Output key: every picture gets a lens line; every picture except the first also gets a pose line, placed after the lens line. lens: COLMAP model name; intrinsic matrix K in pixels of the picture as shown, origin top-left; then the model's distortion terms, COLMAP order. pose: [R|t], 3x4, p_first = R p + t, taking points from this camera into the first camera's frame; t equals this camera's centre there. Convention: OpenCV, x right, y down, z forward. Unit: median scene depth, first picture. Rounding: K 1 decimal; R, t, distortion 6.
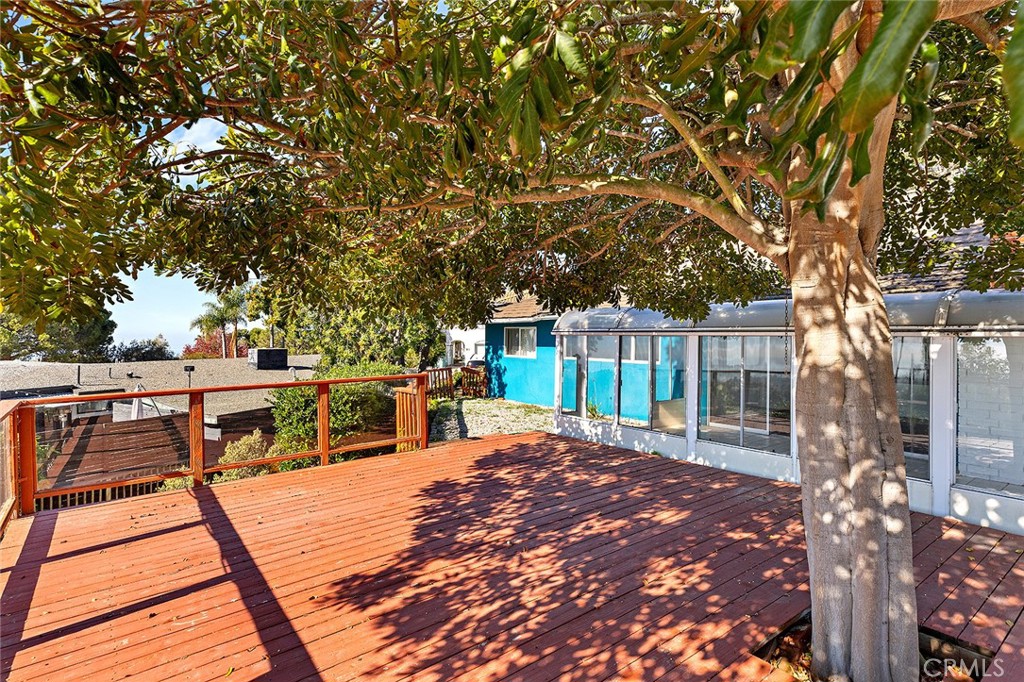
lens RADIAL K [[529.6, 0, 510.0], [0, 529.6, 342.0], [0, 0, 1]] dist [-0.000382, 0.000003]
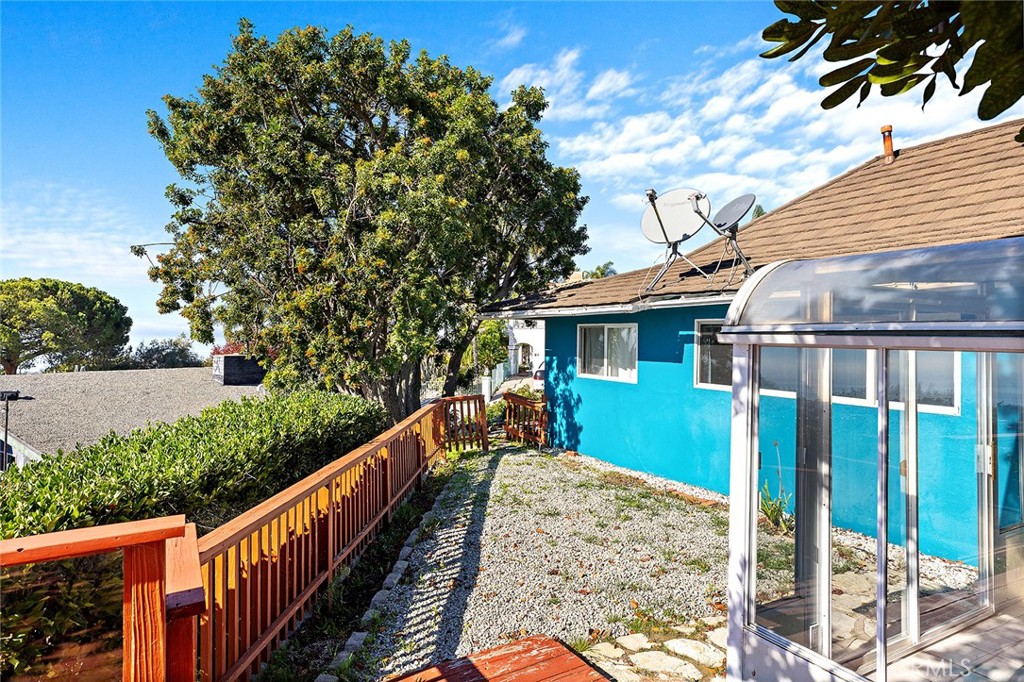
lens RADIAL K [[640.3, 0, 511.9], [0, 640.3, 335.1], [0, 0, 1]] dist [0.004099, 0.000215]
pose [[0.992084, 0.004381, -0.125499, 0.004812], [-0.006173, 0.999884, -0.013893, -0.006636], [0.125424, 0.014558, 0.991996, 0.315544]]
